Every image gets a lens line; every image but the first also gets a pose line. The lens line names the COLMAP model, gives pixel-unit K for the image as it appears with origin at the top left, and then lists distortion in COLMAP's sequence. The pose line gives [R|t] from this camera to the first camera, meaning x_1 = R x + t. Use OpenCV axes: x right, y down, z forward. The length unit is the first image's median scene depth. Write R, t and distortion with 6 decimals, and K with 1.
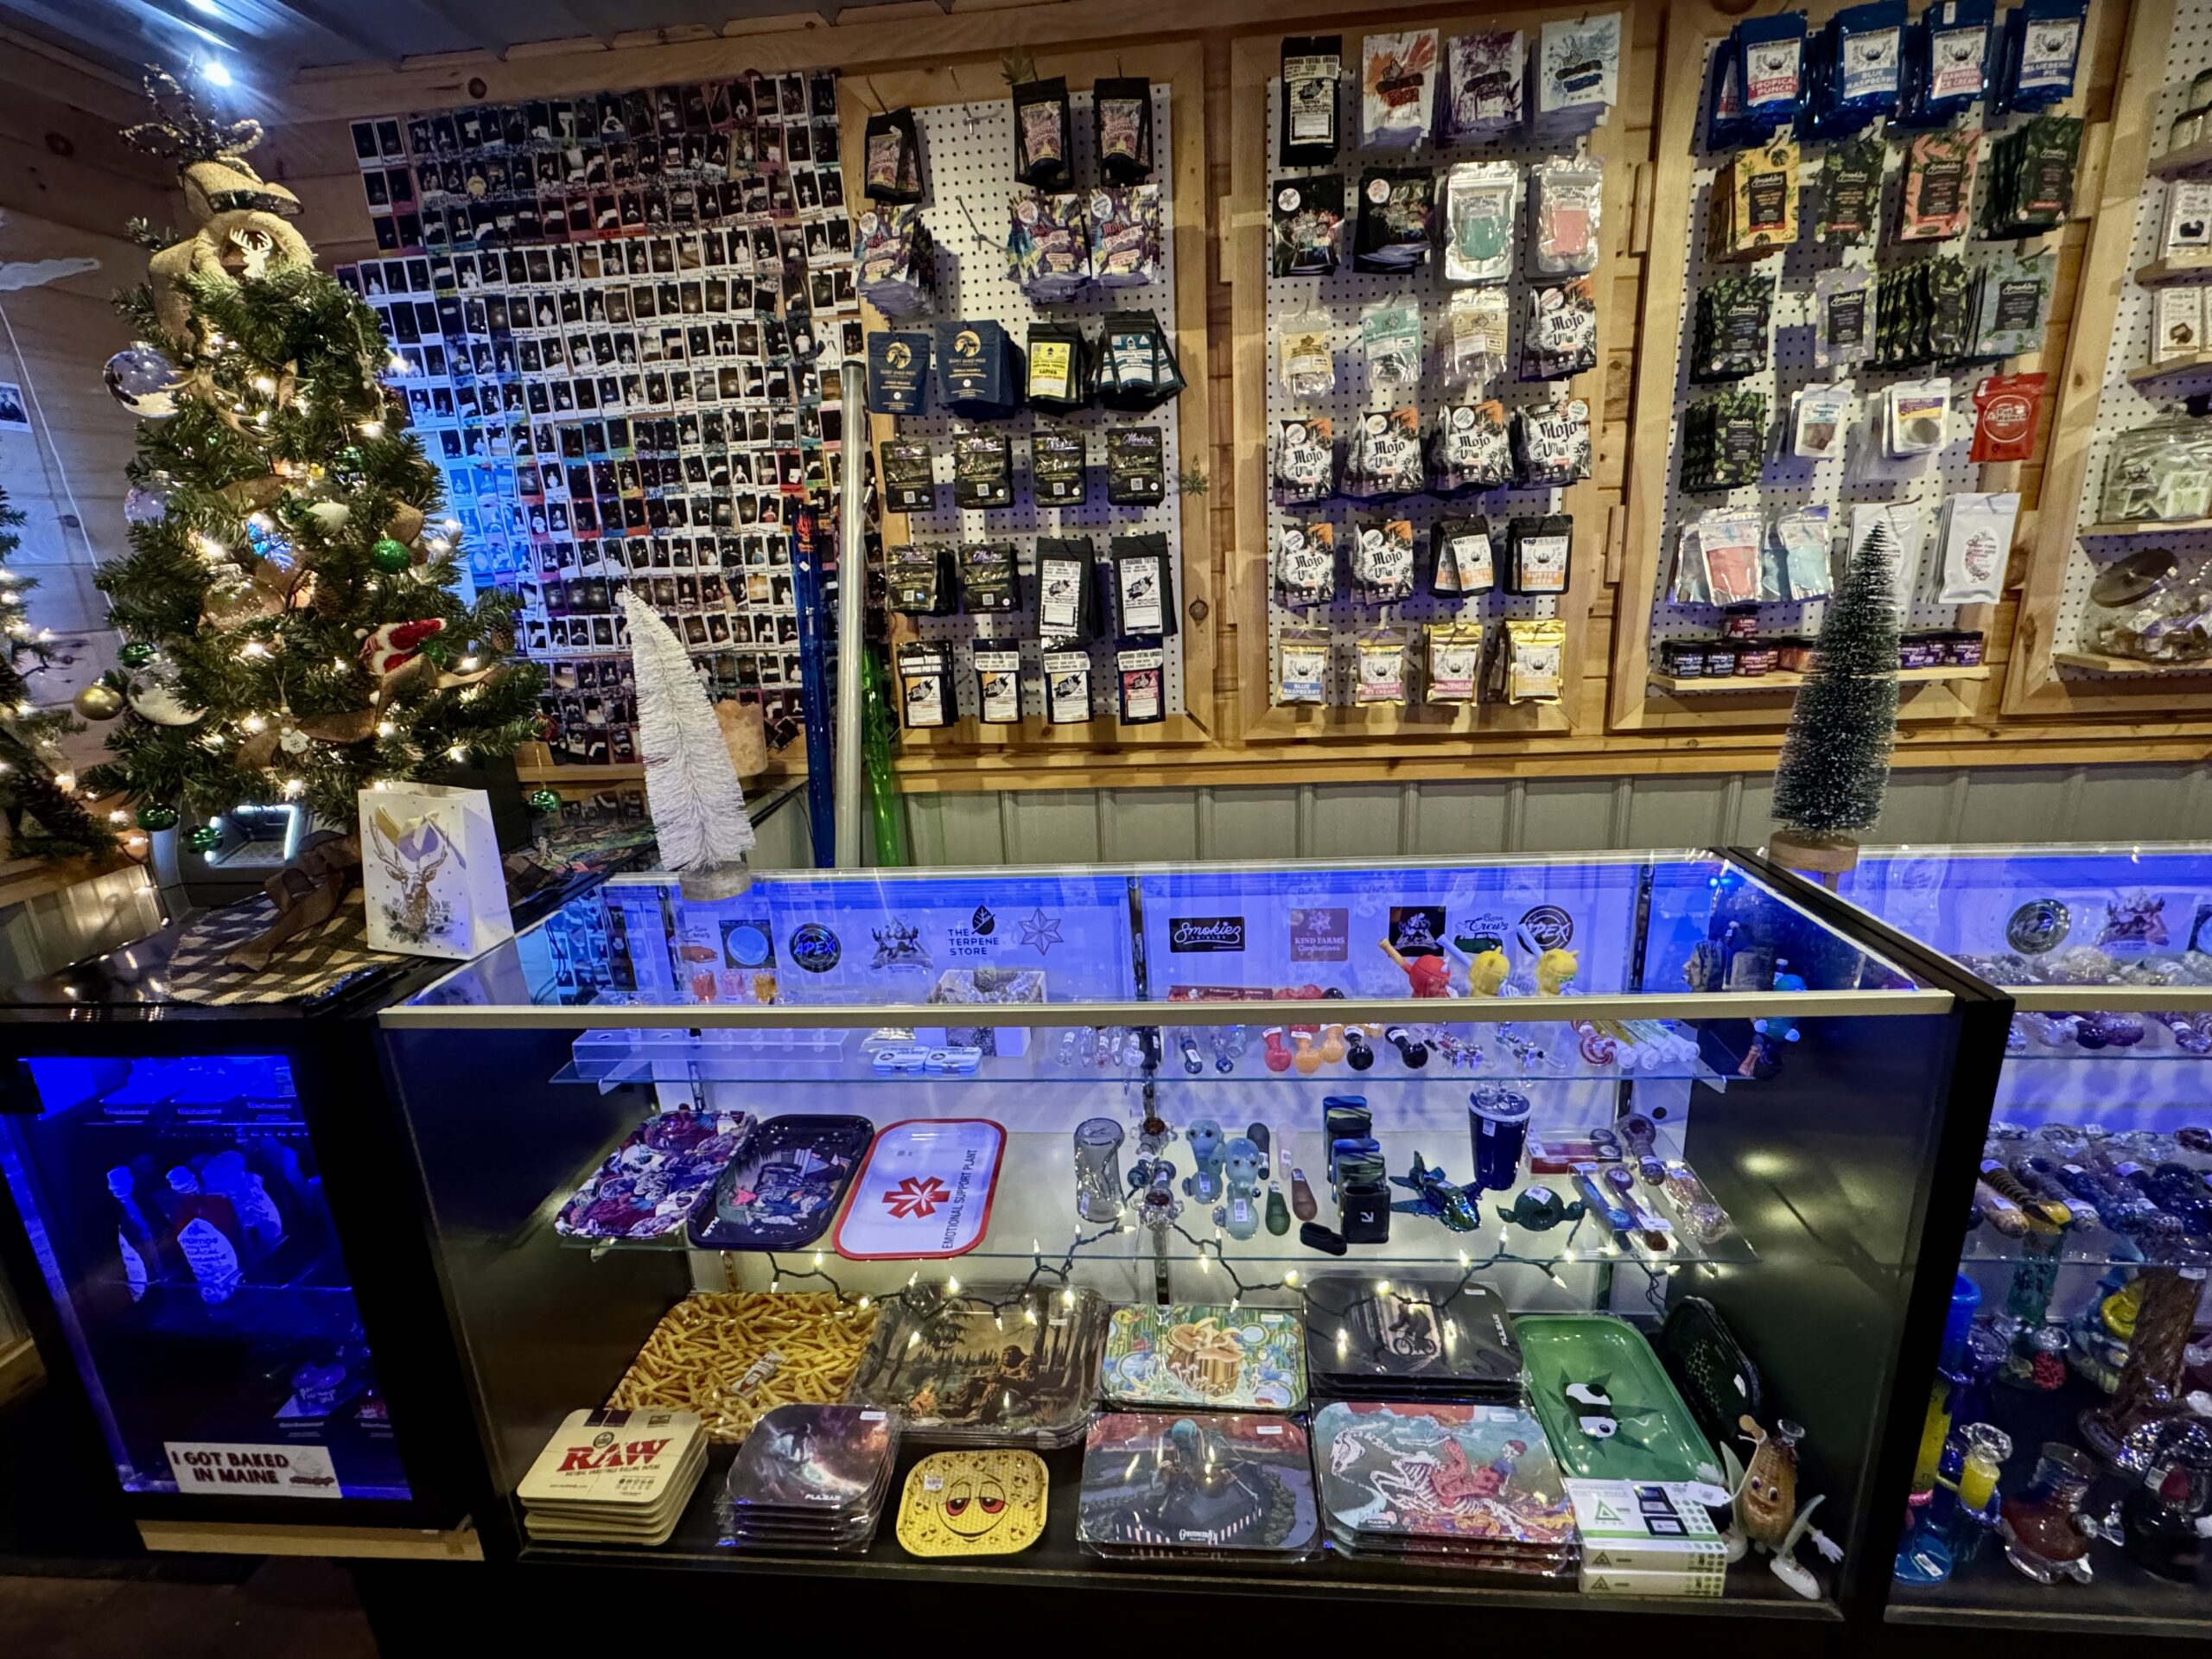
lens RADIAL K [[1017.4, 0, 1106.0], [0, 1017.4, 829.5], [0, 0, 1]] dist [-0.000532, -0.000584]
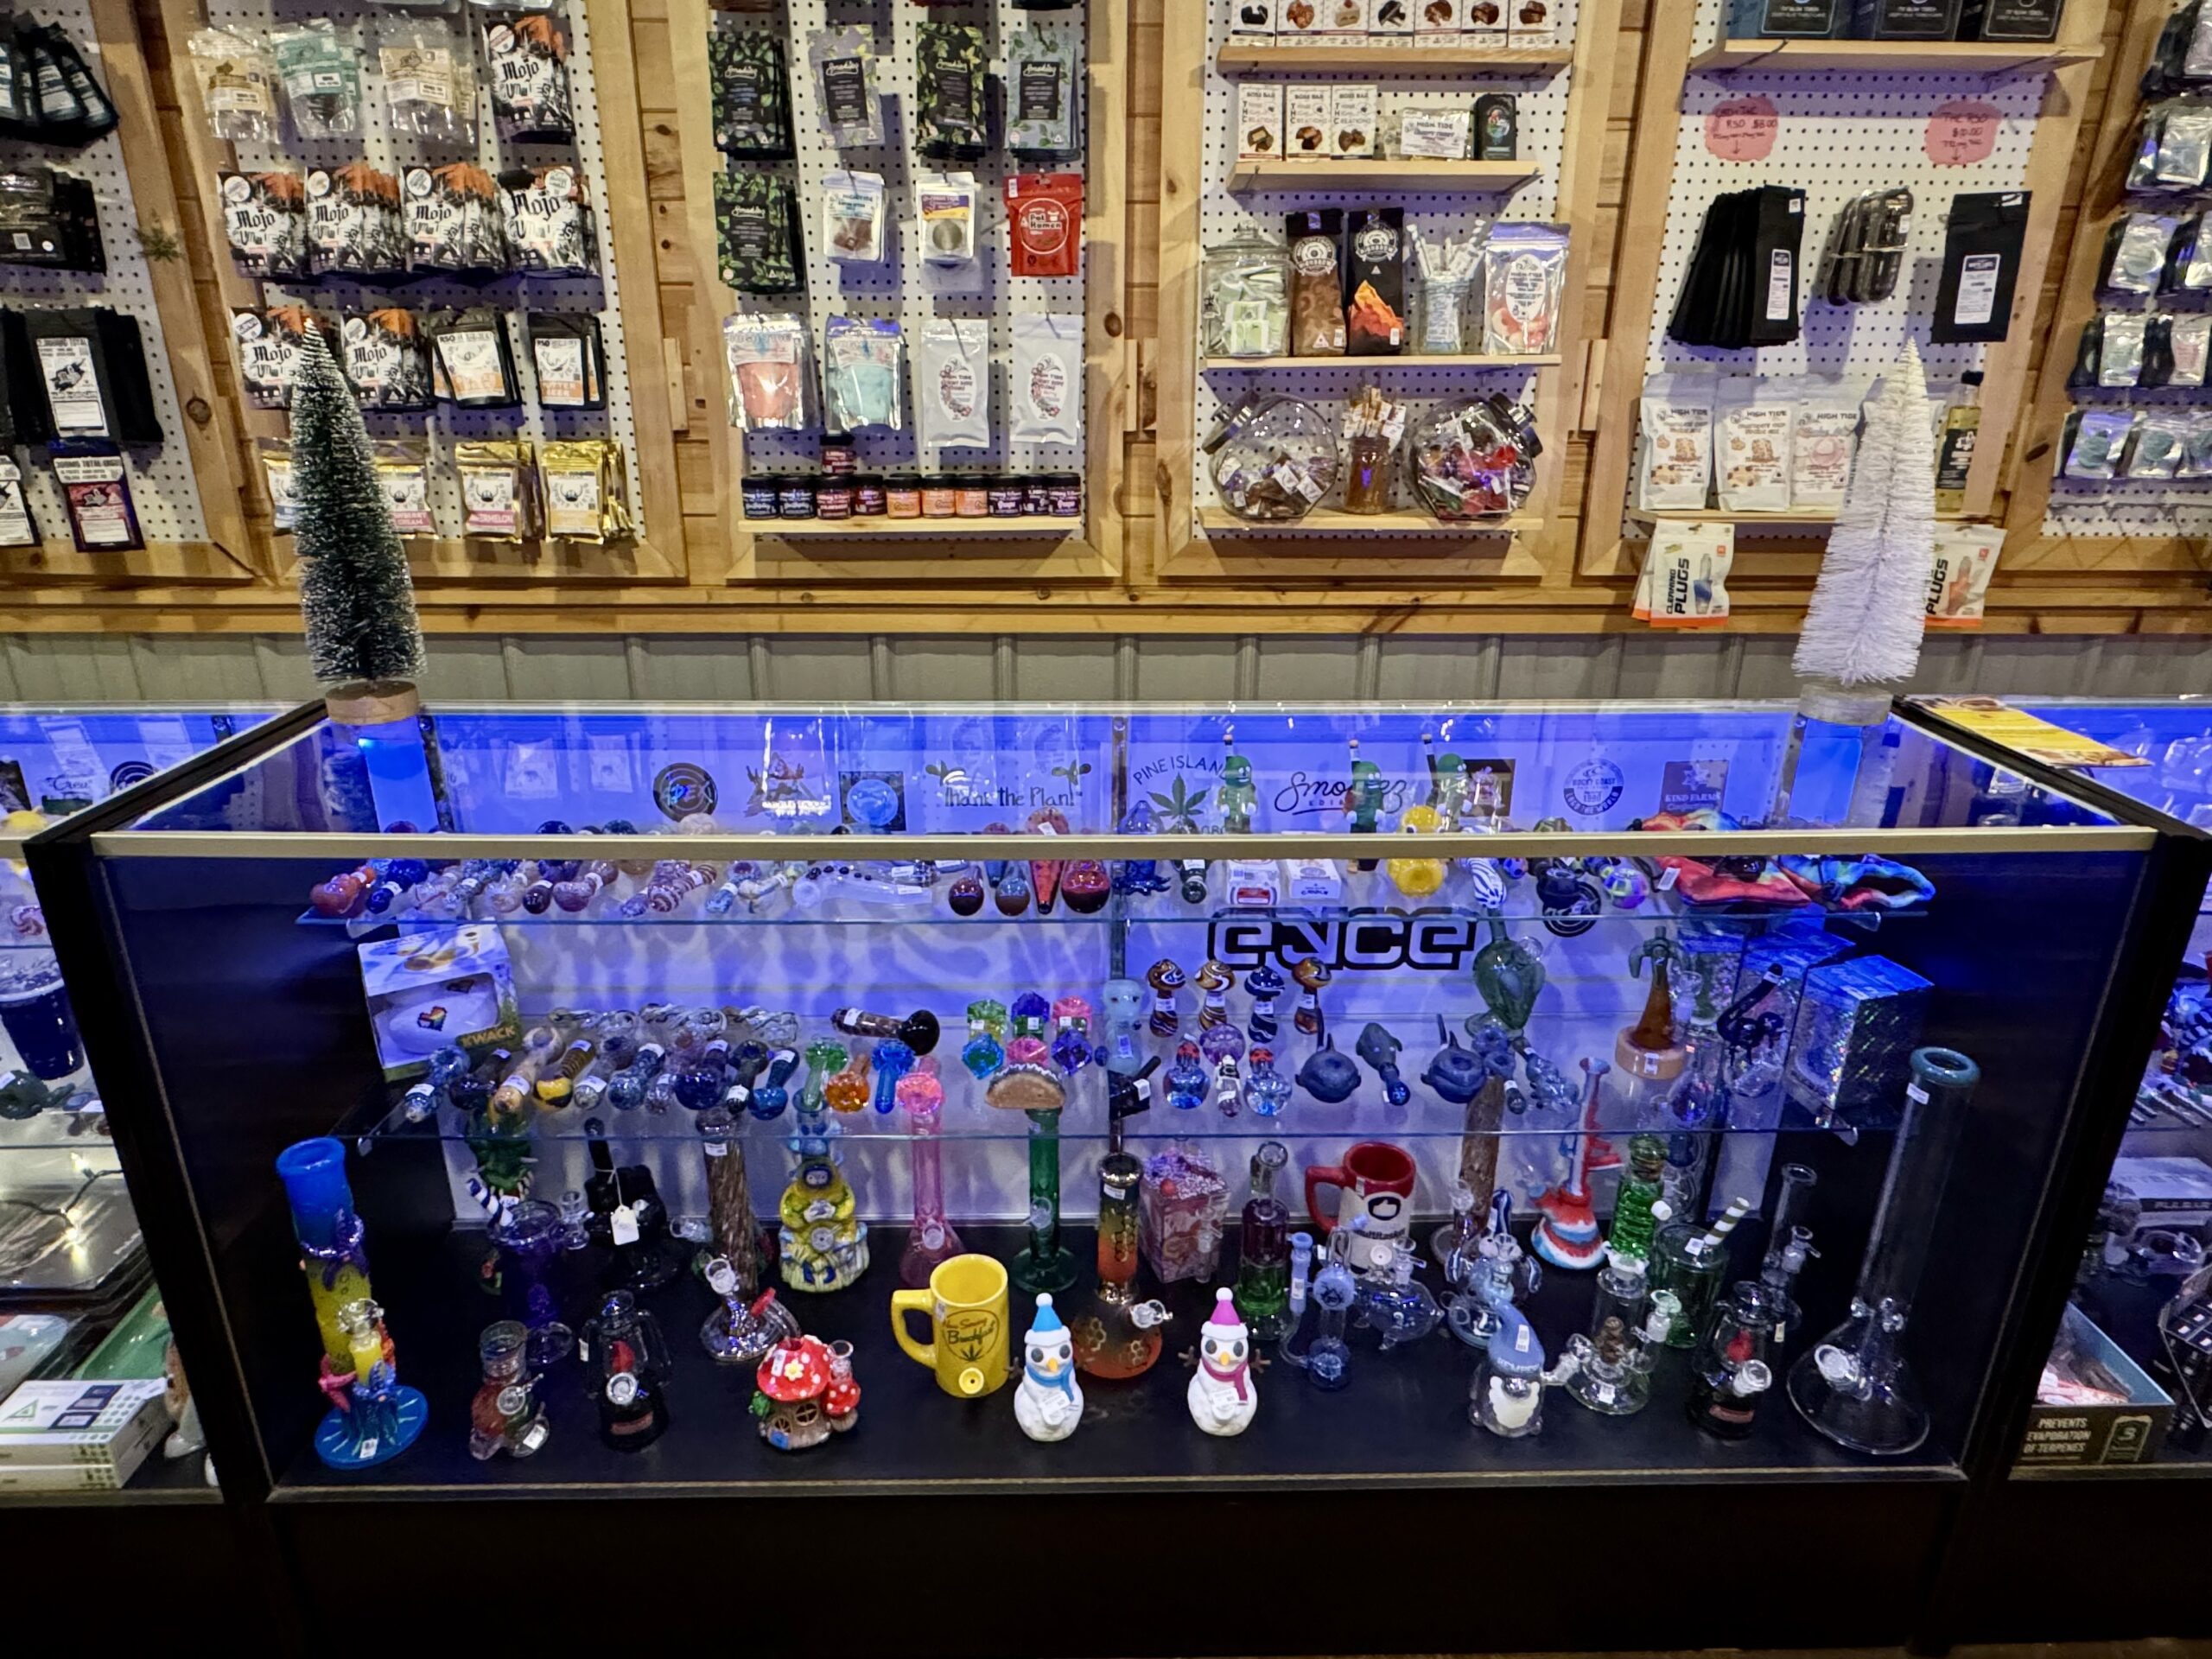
lens RADIAL K [[1302.0, 0, 1094.9], [0, 1302.0, 827.8], [0, 0, 1]] dist [0.000009, -0.000009]
pose [[0.992936, 0.011065, 0.118132, 0.710833], [-0.020667, 0.996551, 0.080367, 0.015462], [-0.116835, -0.082241, 0.989740, -0.130595]]
